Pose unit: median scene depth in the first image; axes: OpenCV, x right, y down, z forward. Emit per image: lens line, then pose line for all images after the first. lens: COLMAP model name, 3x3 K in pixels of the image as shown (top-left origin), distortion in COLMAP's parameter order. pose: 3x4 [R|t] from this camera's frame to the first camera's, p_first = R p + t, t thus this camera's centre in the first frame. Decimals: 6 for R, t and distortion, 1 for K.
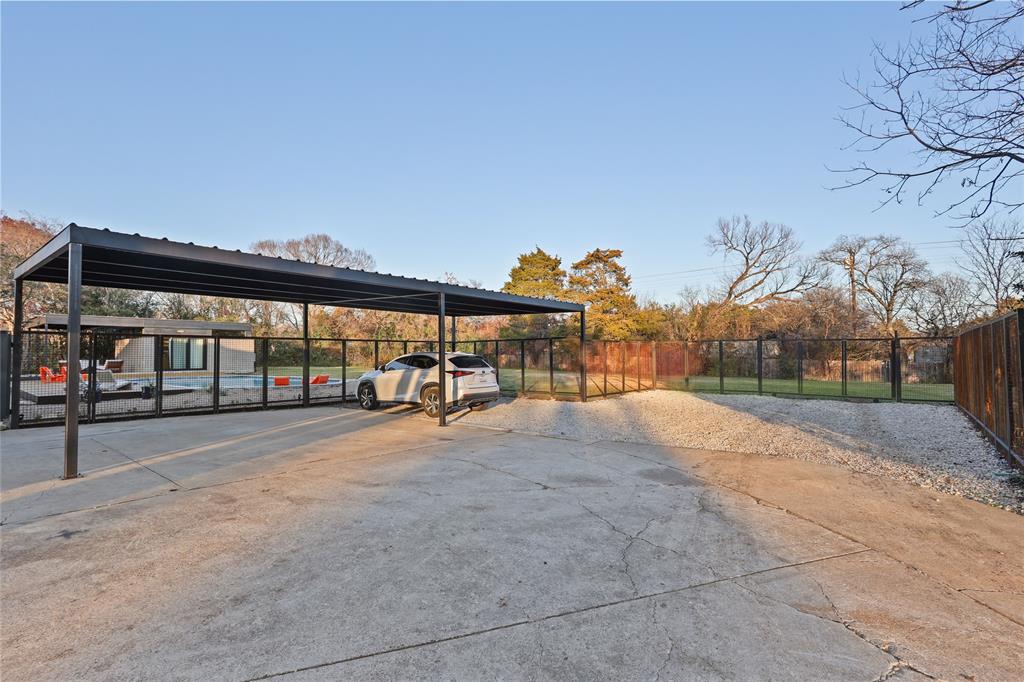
lens RADIAL K [[472.3, 0, 530.1], [0, 472.3, 343.7], [0, 0, 1]] dist [-0.016829, 0.000407]
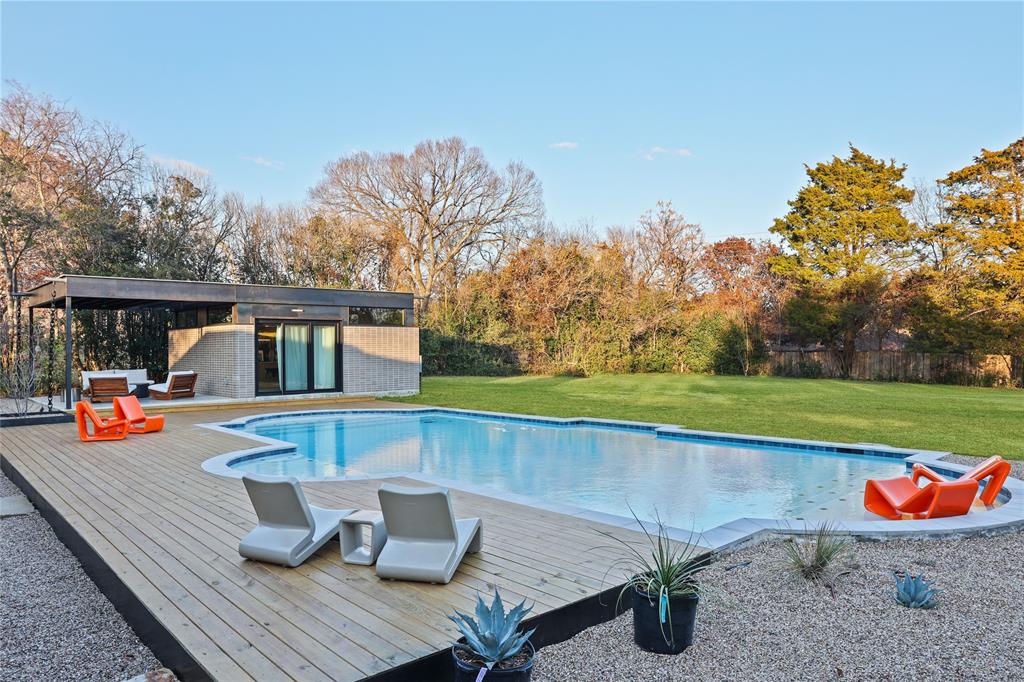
lens RADIAL K [[707.6, 0, 512.0], [0, 707.6, 341.0], [0, 0, 1]] dist [-0.061951, 0.003874]
pose [[0.982723, -0.000809, -0.185079, -0.263870], [0.002905, 0.999935, 0.011052, -0.001803], [0.185058, -0.011399, 0.982662, 0.225359]]
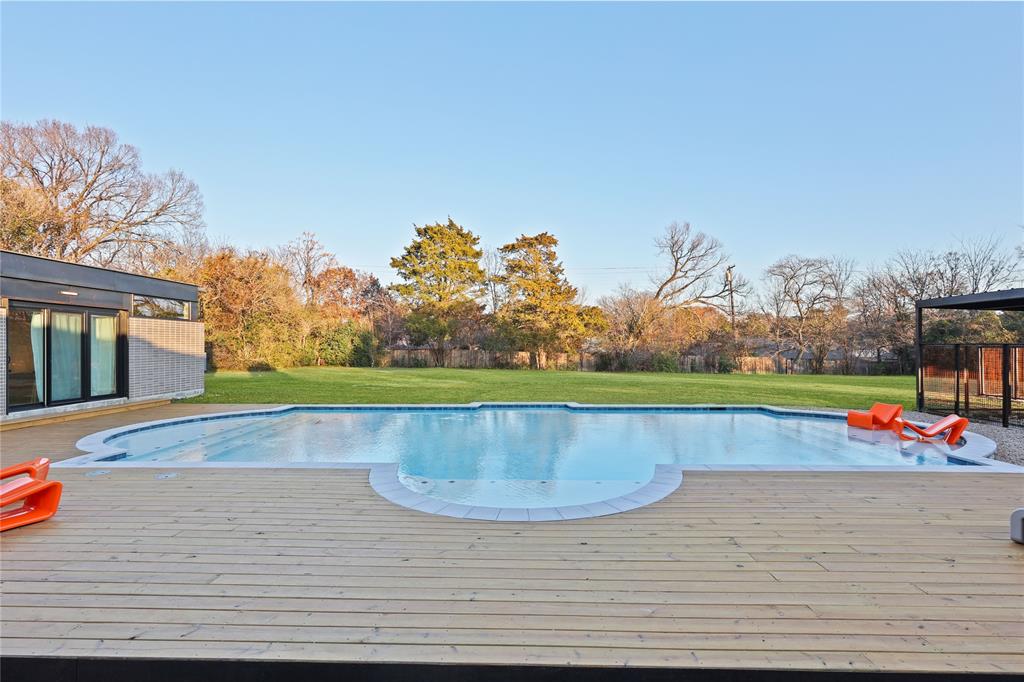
lens RADIAL K [[472.3, 0, 530.1], [0, 472.3, 343.7], [0, 0, 1]] dist [-0.016829, 0.000407]
pose [[0.803245, 0.010245, 0.595561, -0.440931], [-0.016946, 0.999840, 0.005655, 0.002881], [-0.595408, -0.014635, 0.803290, 0.333434]]
